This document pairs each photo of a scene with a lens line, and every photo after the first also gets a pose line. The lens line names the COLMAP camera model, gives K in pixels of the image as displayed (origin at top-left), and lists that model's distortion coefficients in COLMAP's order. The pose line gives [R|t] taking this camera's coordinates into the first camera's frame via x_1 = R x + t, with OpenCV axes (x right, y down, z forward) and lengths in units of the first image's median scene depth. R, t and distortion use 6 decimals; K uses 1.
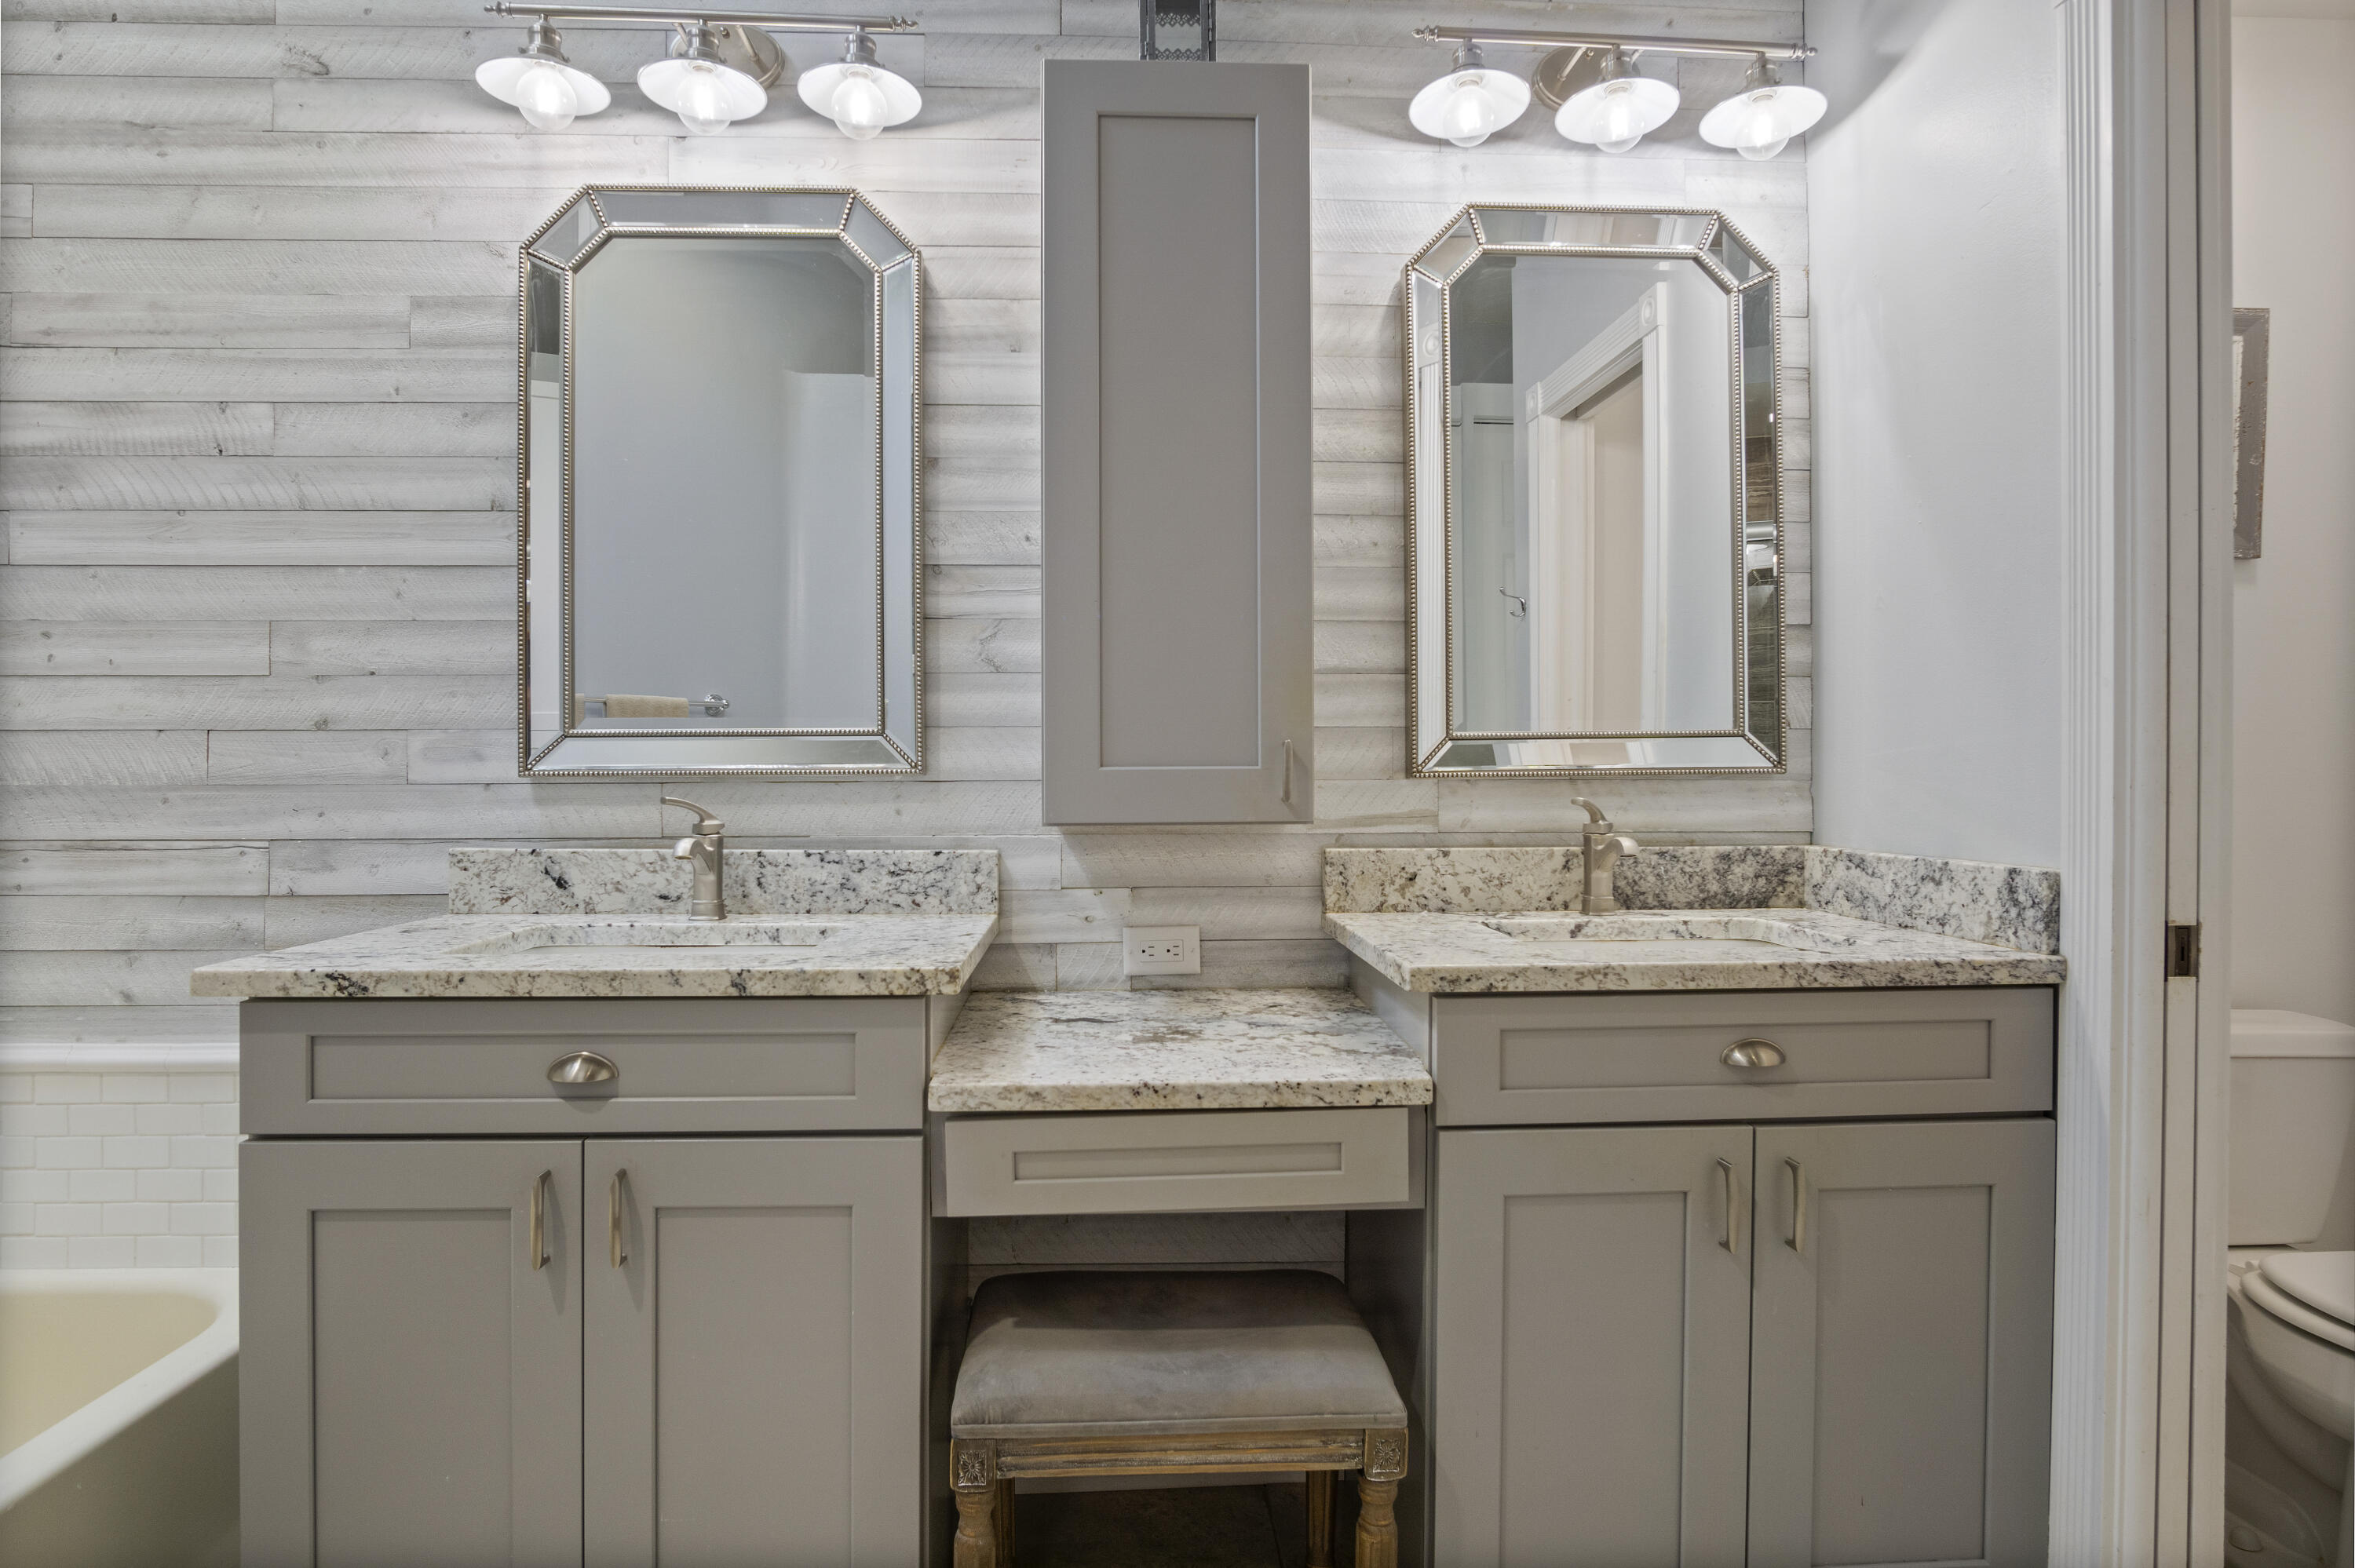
lens RADIAL K [[1251.8, 0, 1173.9], [0, 1251.8, 776.6], [0, 0, 1]] dist [-0.027685, 0.003157]
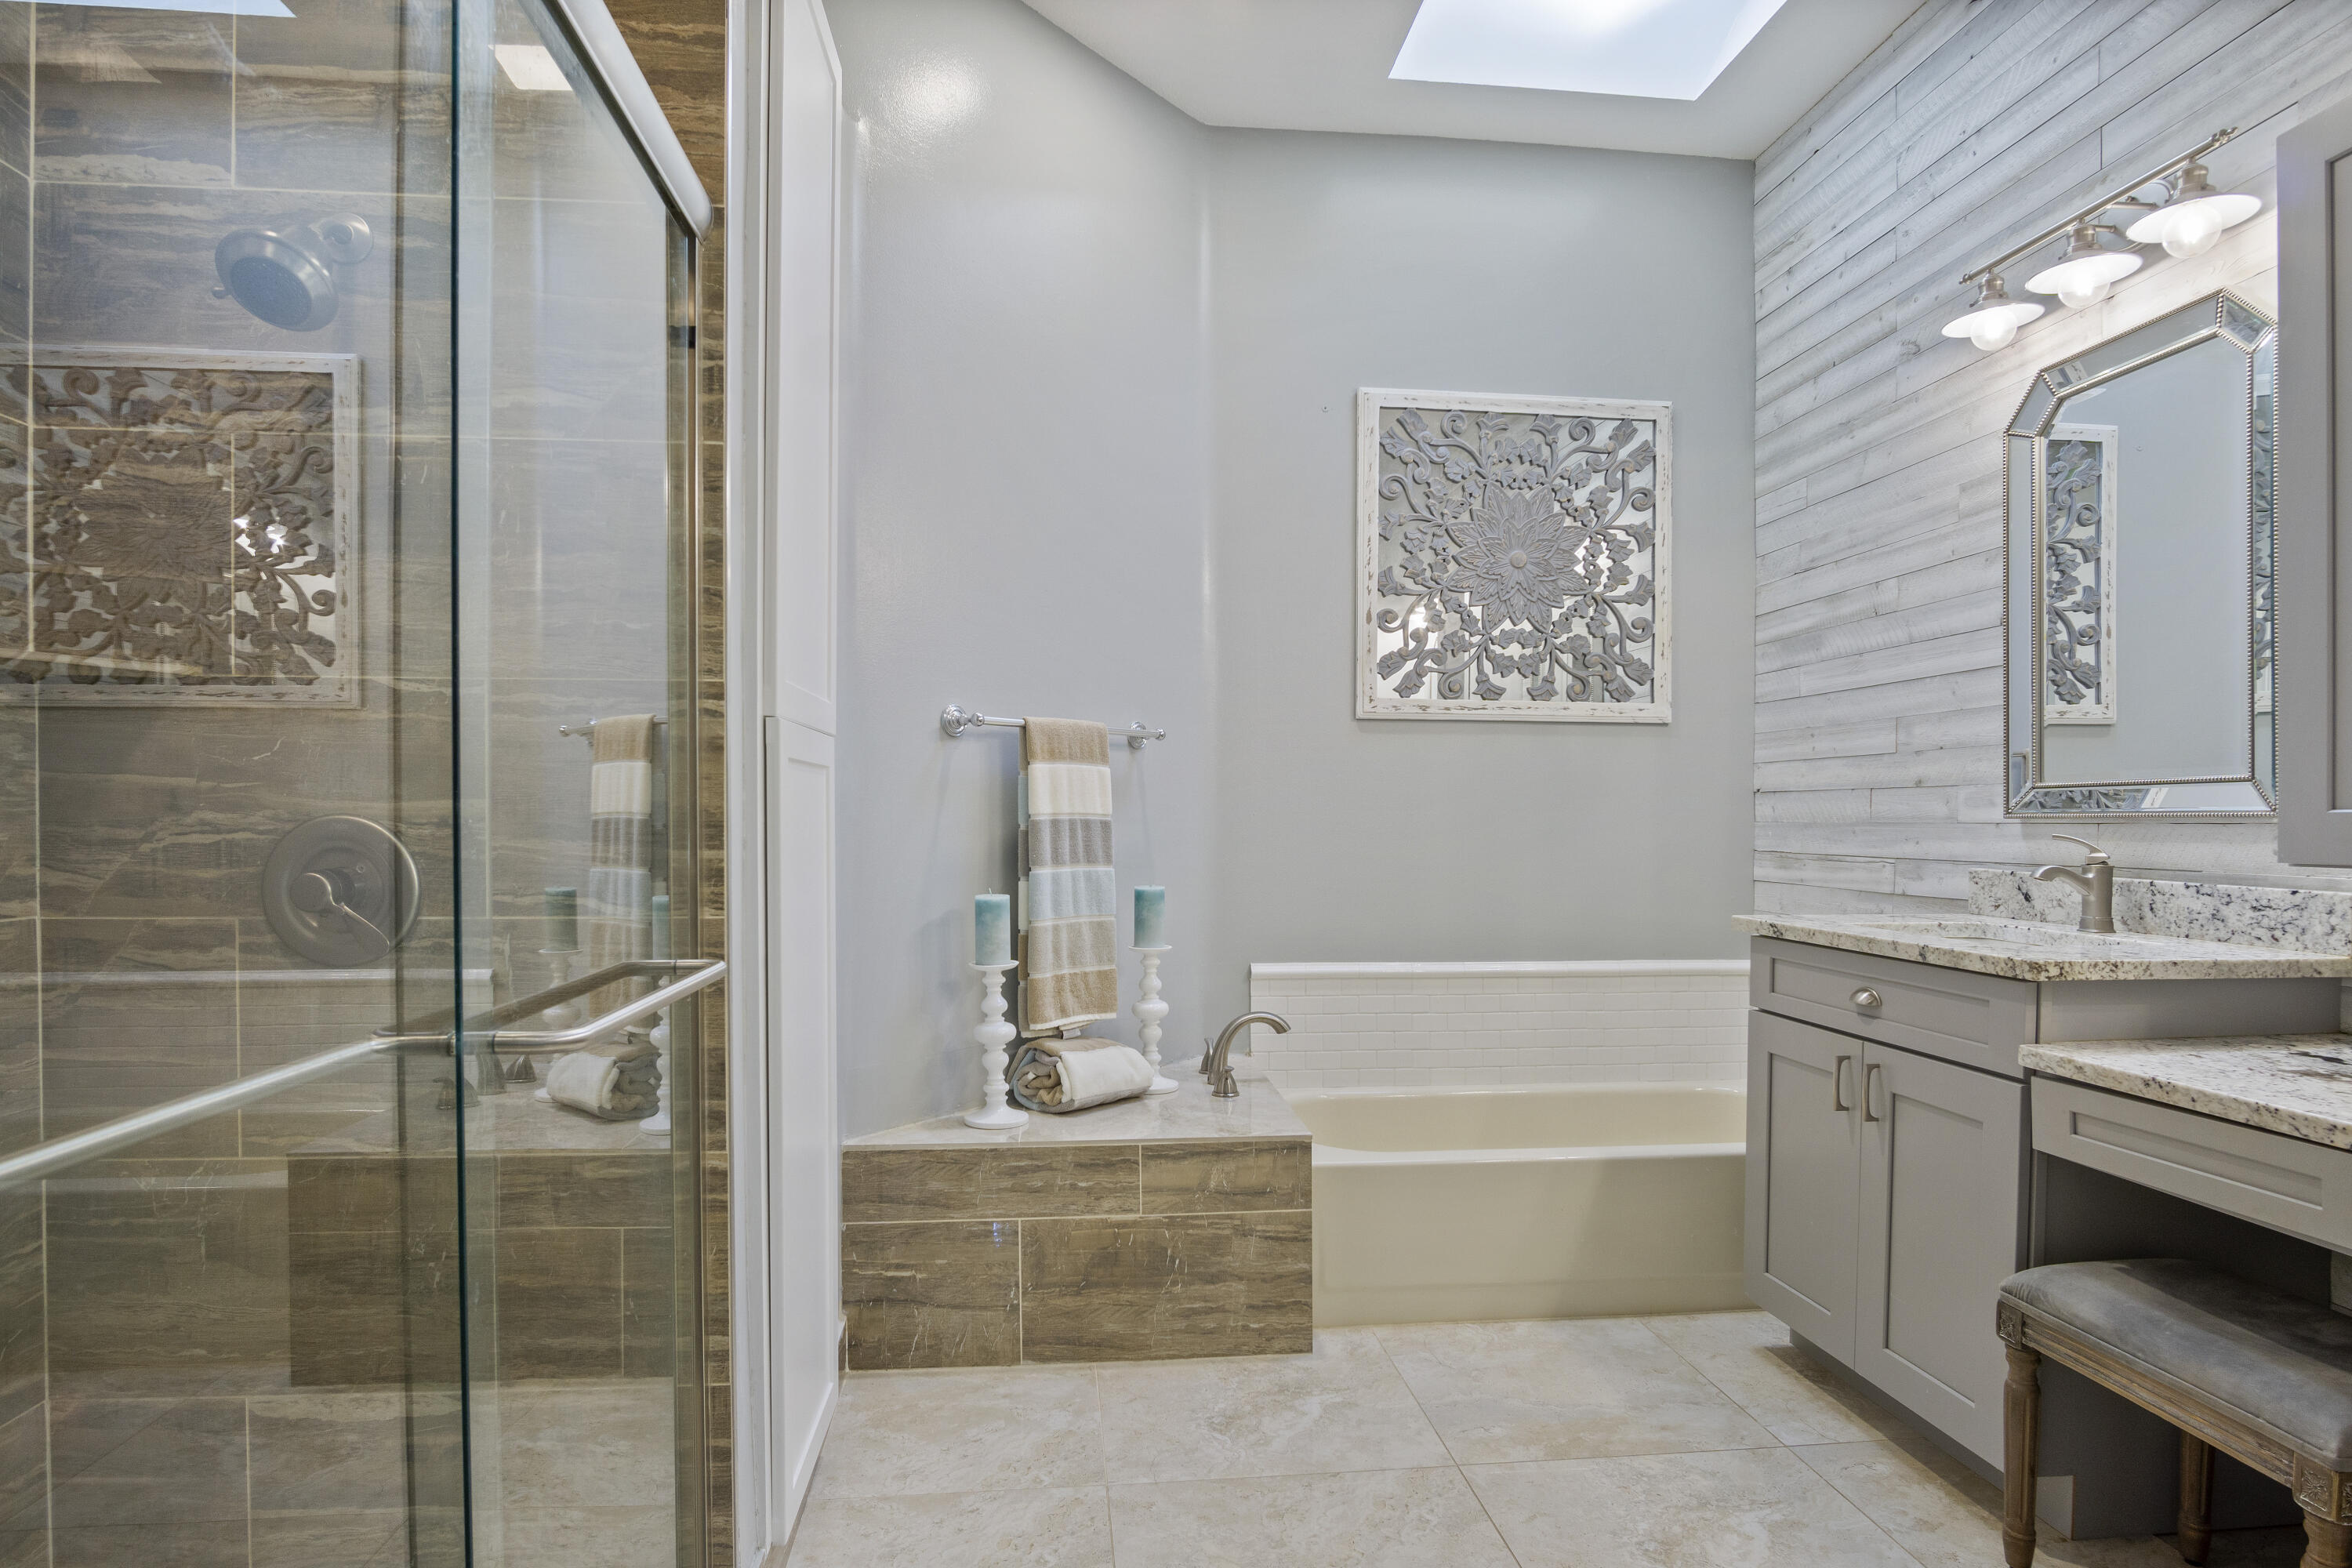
lens RADIAL K [[1250.4, 0, 1179.0], [0, 1250.4, 833.4], [0, 0, 1]] dist [-0.027685, 0.003157]
pose [[0.053597, 0.014632, -0.998455, 0.789744], [-0.004492, 0.999886, 0.014412, 0.001431], [0.998553, 0.003713, 0.053657, 0.012954]]
